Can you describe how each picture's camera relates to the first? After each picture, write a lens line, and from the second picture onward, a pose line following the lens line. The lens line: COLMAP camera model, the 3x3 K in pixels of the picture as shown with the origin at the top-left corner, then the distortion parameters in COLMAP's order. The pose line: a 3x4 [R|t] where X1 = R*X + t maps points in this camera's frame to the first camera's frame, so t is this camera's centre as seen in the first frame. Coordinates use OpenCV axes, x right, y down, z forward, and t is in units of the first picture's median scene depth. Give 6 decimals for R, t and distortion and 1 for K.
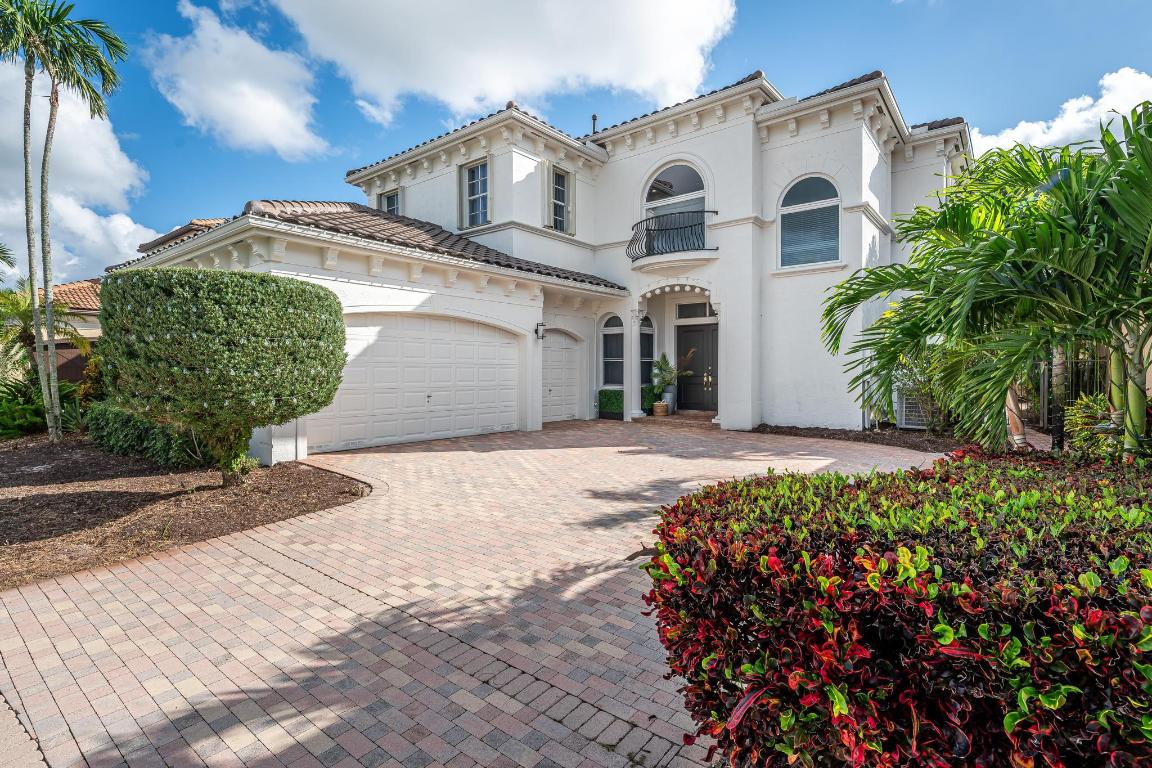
lens RADIAL K [[567.2, 0, 575.5], [0, 567.2, 381.2], [0, 0, 1]] dist [0.011609, -0.000181]
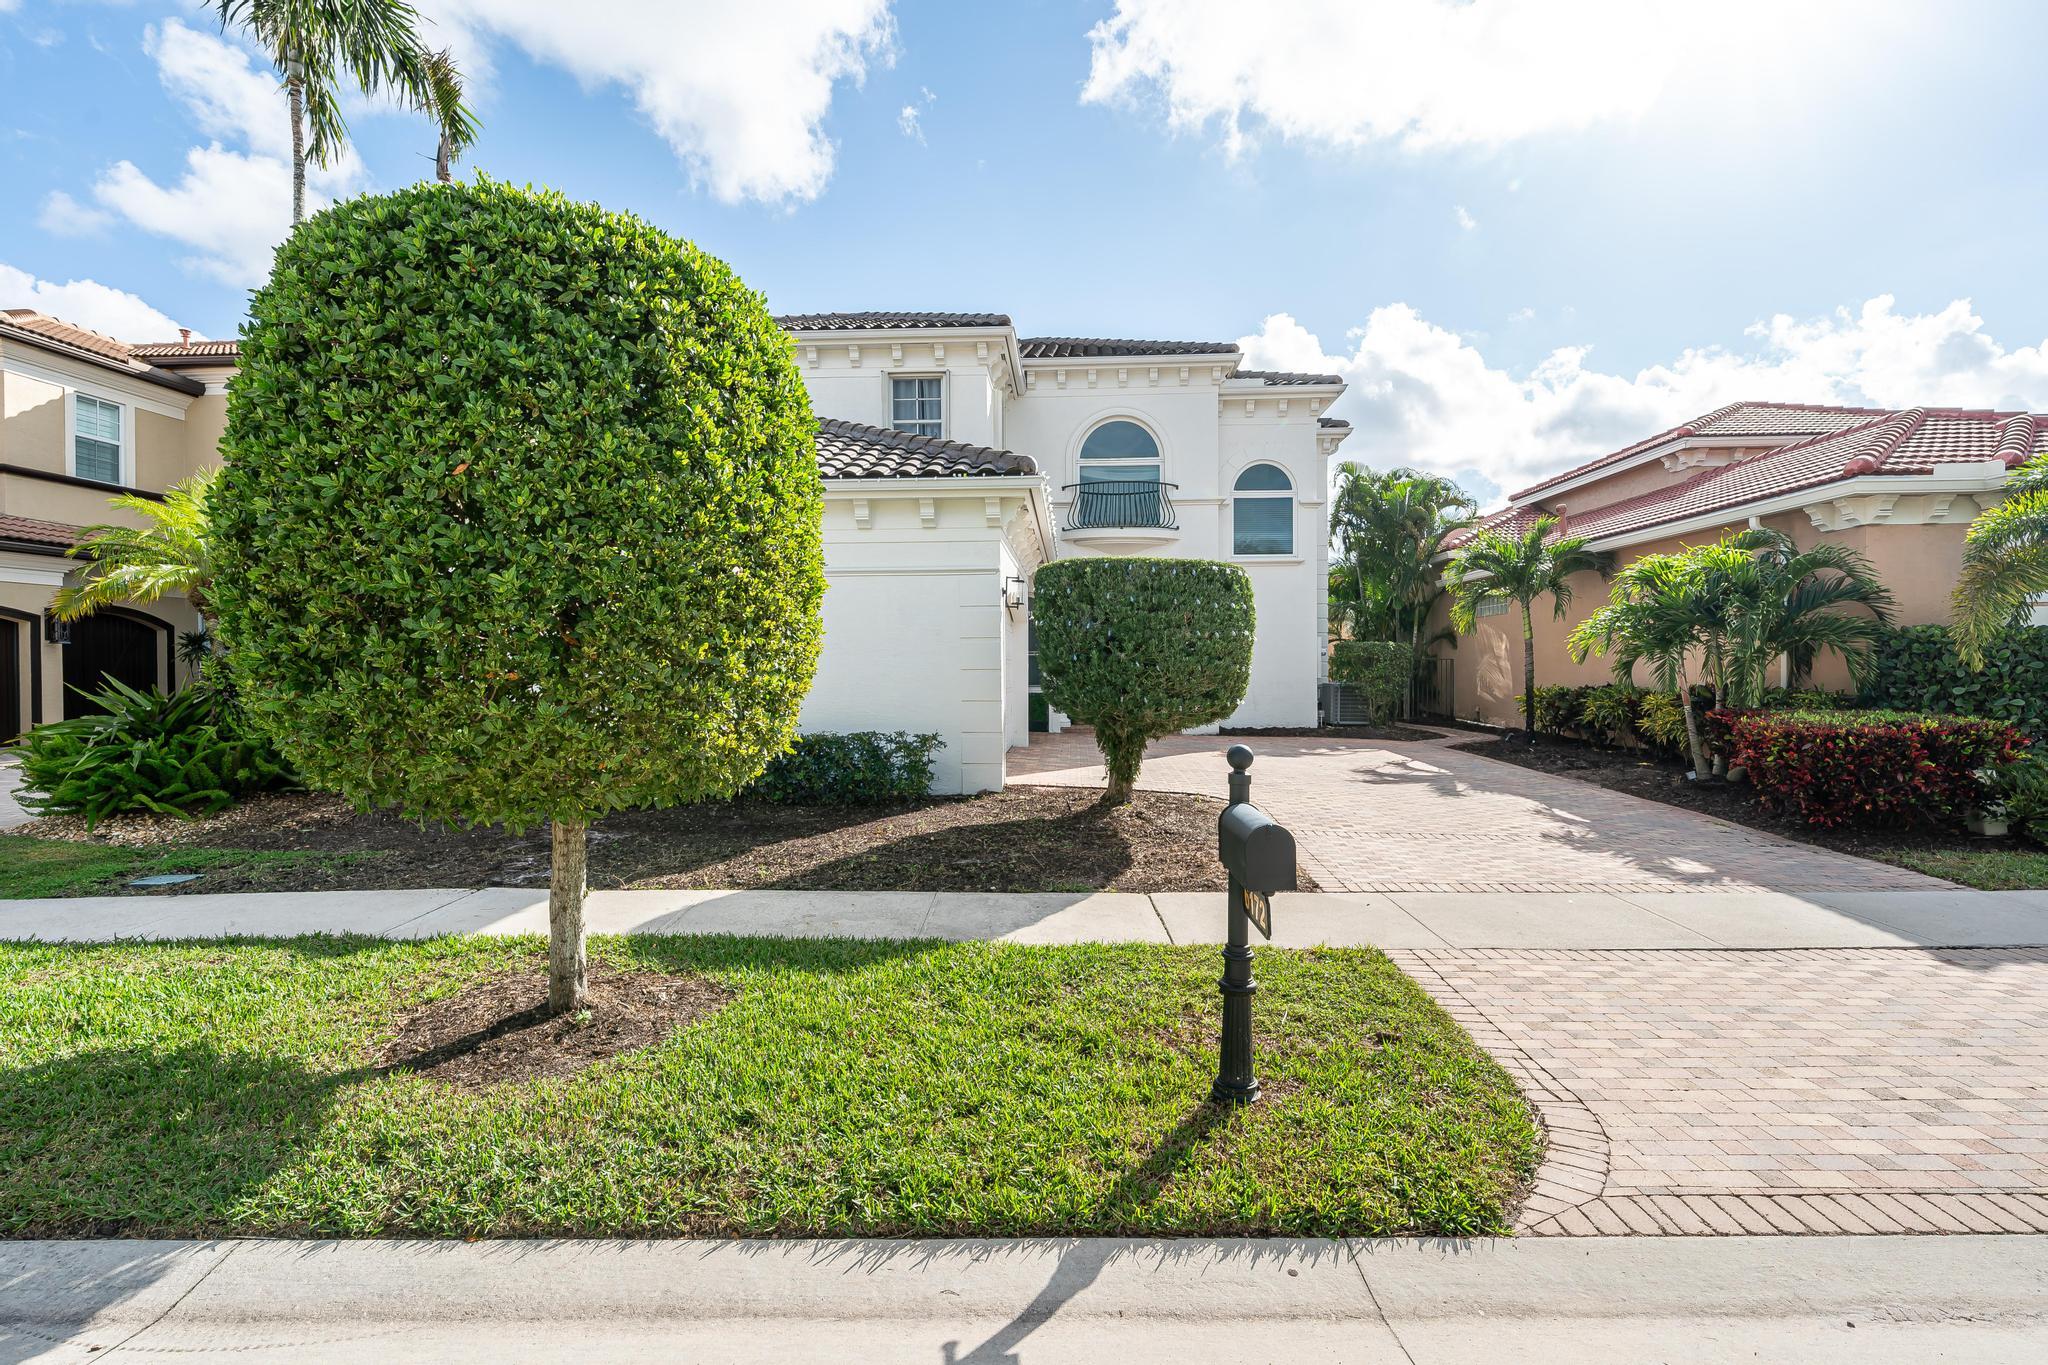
lens RADIAL K [[946.2, 0, 1041.8], [0, 946.2, 672.6], [0, 0, 1]] dist [0.001128, 0.000145]
pose [[0.807339, -0.003067, 0.590080, -0.789678], [0.010964, 0.999892, -0.009804, -0.000374], [-0.589986, 0.014385, 0.807285, -0.042026]]
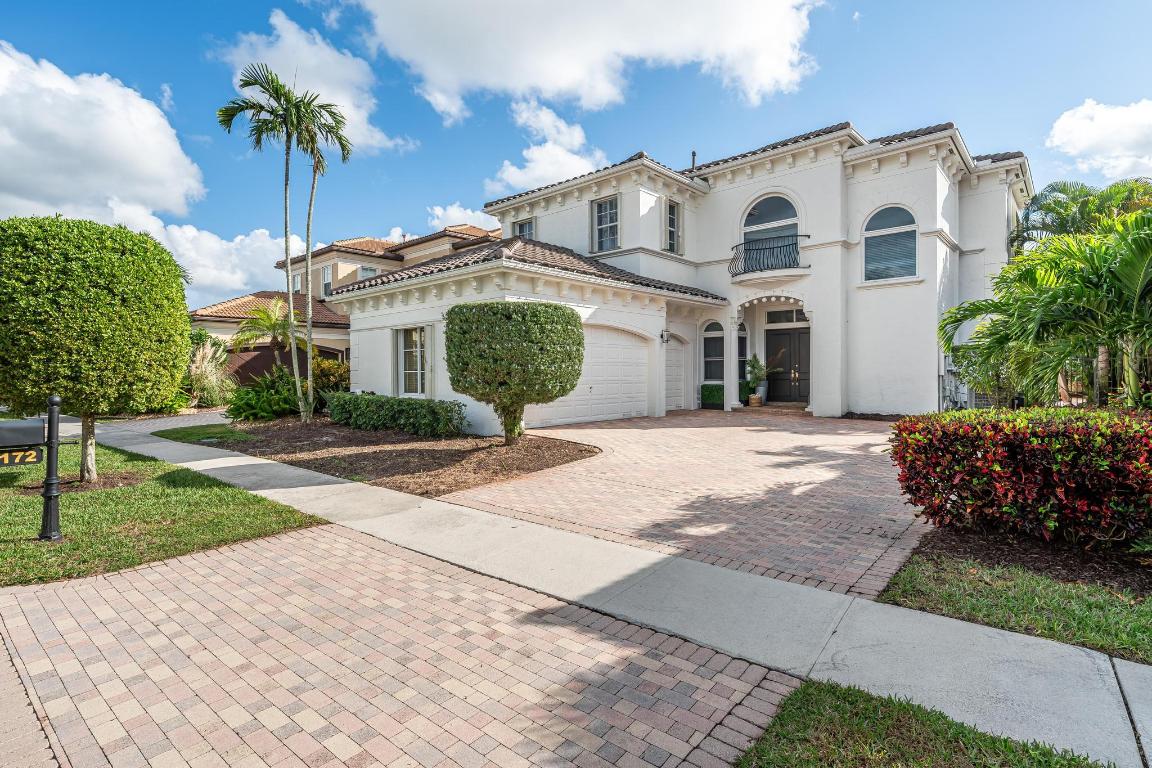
lens RADIAL K [[567.2, 0, 577.4], [0, 567.2, 375.4], [0, 0, 1]] dist [0.011609, -0.000181]
pose [[0.998043, -0.002437, -0.062487, -0.169682], [0.001778, 0.999942, -0.010605, 0.009904], [0.062509, 0.010473, 0.997989, -0.234775]]
